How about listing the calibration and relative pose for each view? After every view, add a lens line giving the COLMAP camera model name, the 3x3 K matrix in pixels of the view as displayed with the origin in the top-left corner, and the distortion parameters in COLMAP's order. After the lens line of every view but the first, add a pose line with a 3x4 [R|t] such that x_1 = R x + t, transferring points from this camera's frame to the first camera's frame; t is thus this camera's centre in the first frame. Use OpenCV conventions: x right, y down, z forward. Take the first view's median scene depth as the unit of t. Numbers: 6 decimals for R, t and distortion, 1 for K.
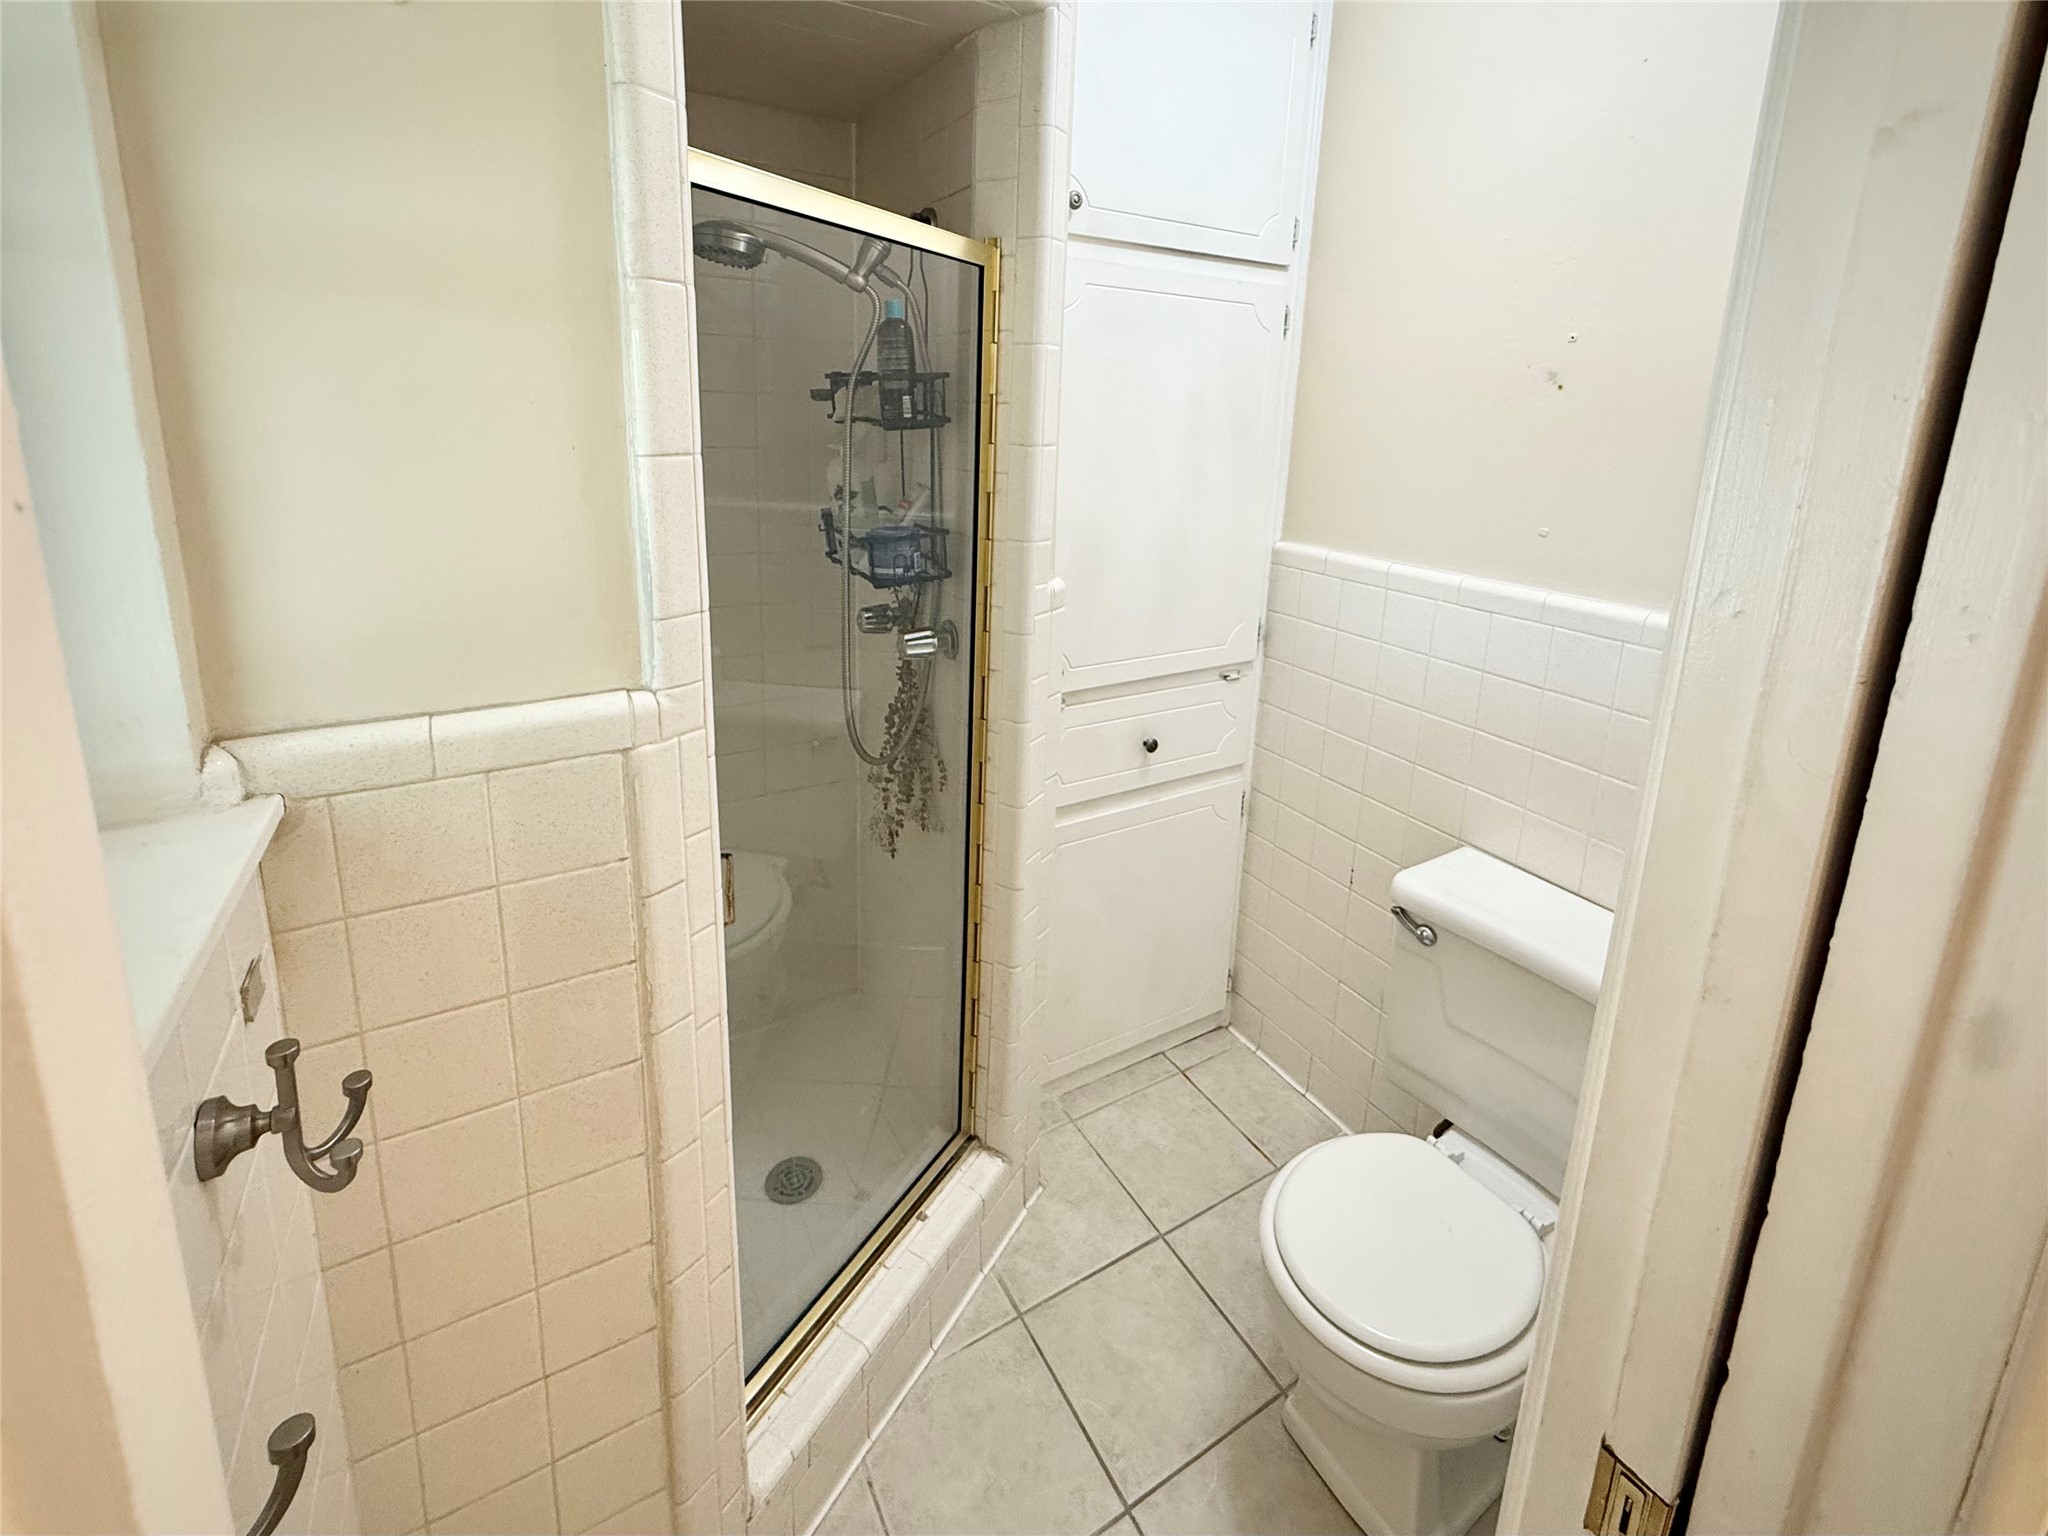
lens RADIAL K [[850.9, 0, 1019.2], [0, 850.9, 769.4], [0, 0, 1]] dist [-0.000636, -0.000089]
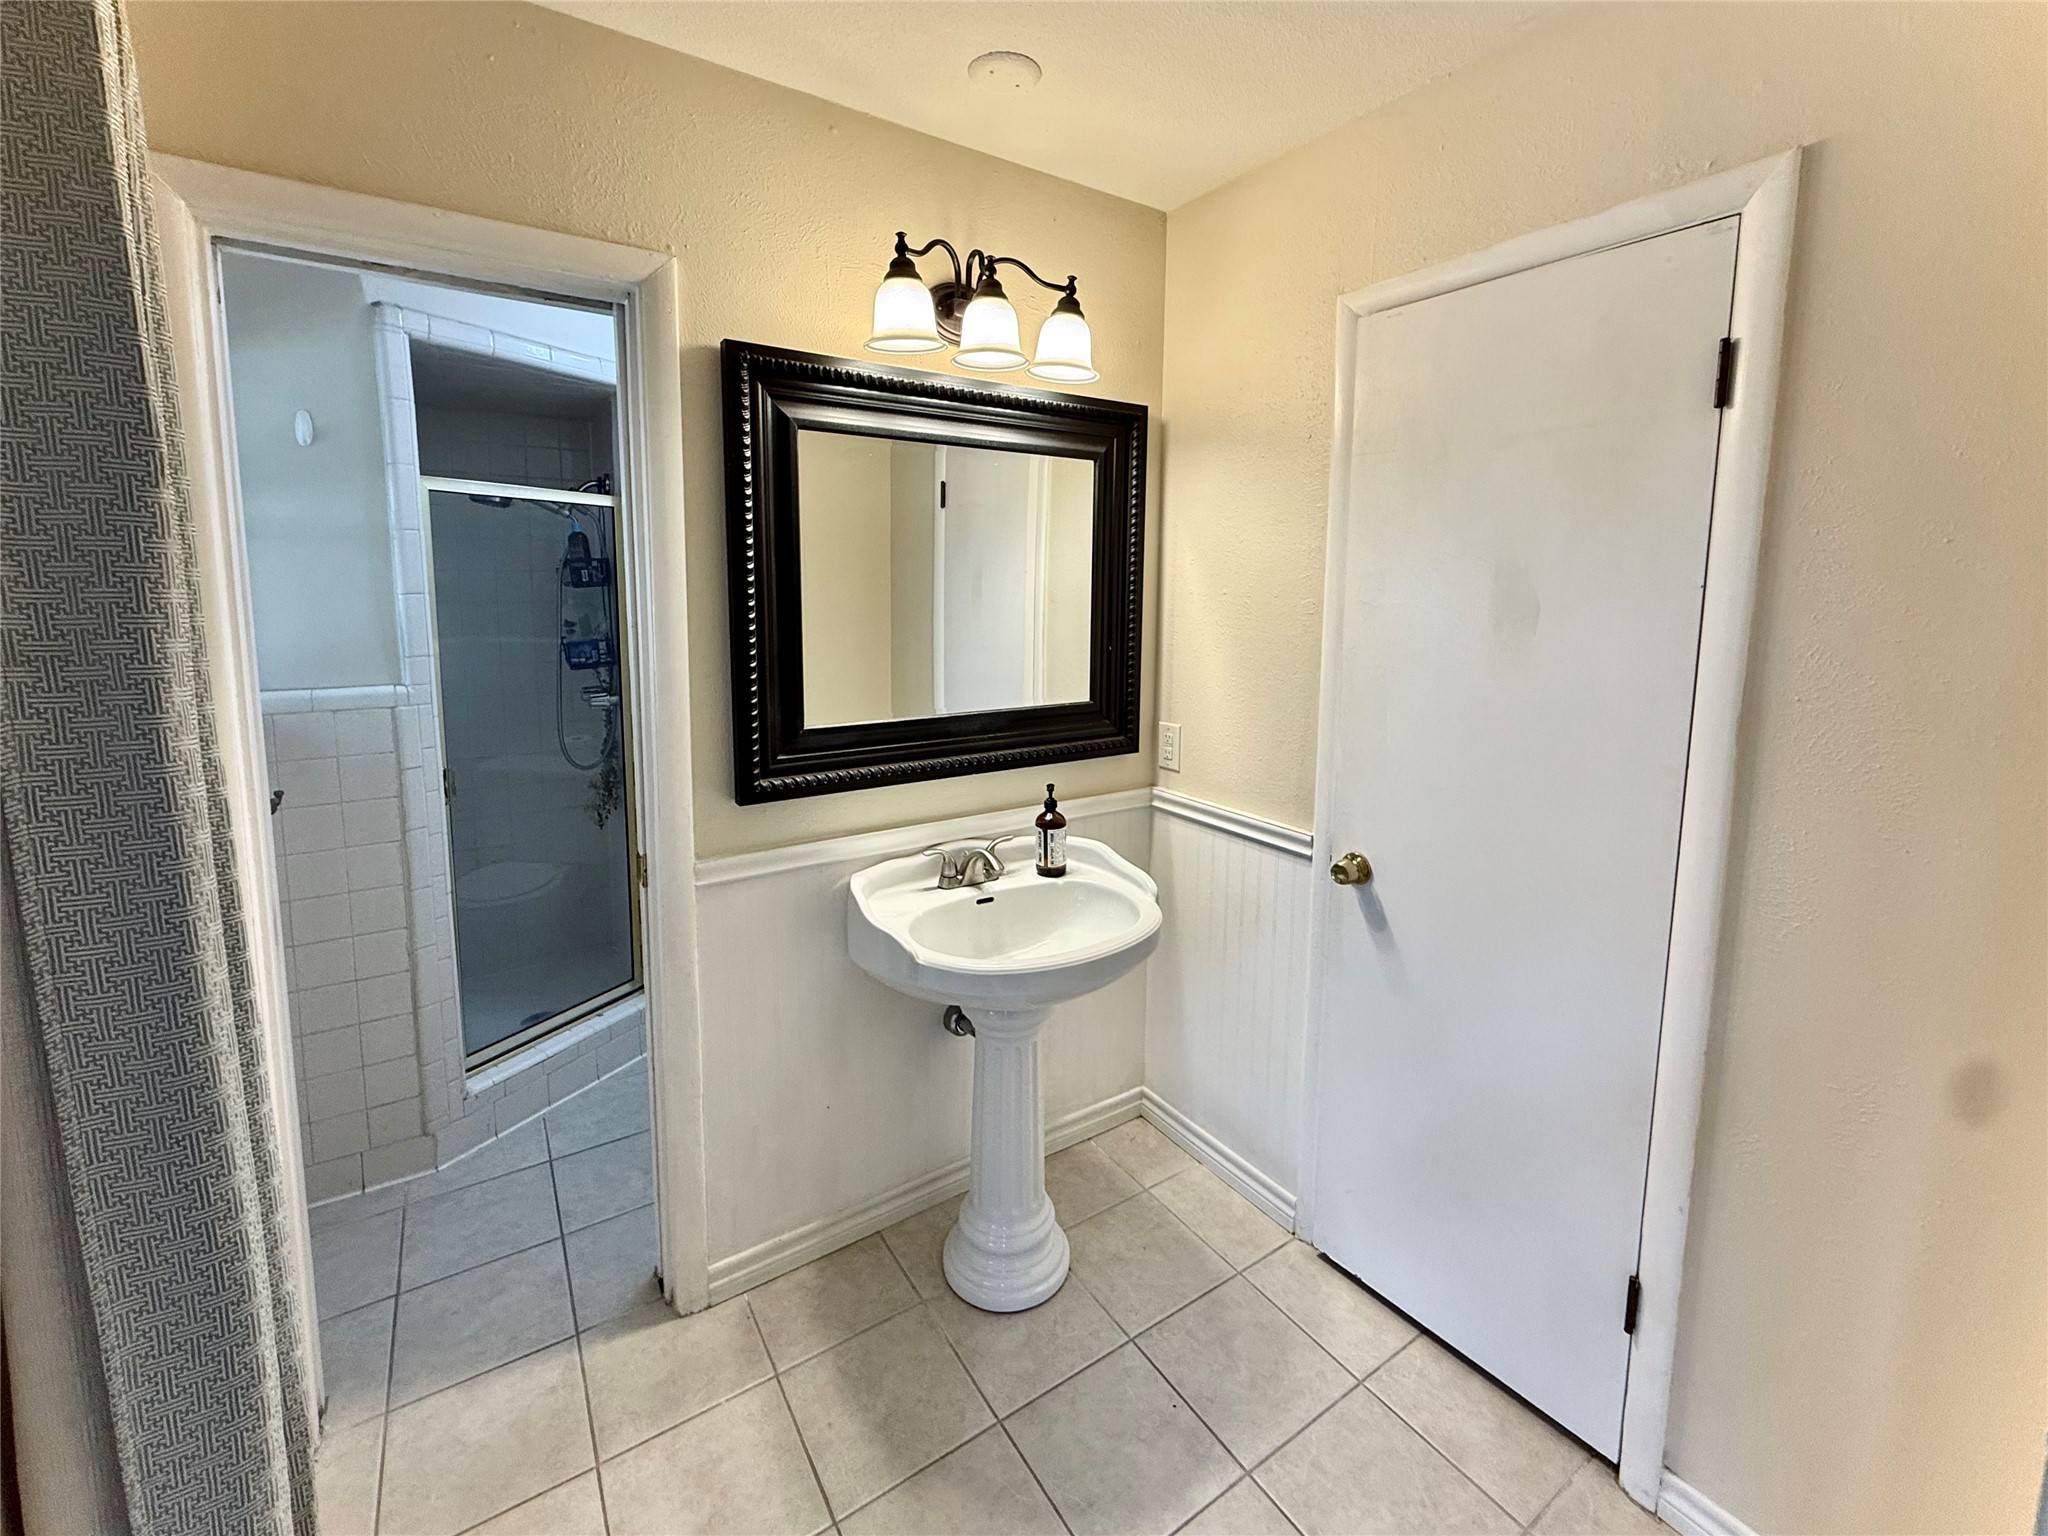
lens RADIAL K [[815.7, 0, 1024.0], [0, 815.7, 768.0], [0, 0, 1]] dist [-0.001976, -0.000163]
pose [[0.986224, -0.092281, 0.137281, 0.927938], [0.114798, 0.979357, -0.166377, 0.694875], [-0.119094, 0.179845, 0.976459, -1.382764]]
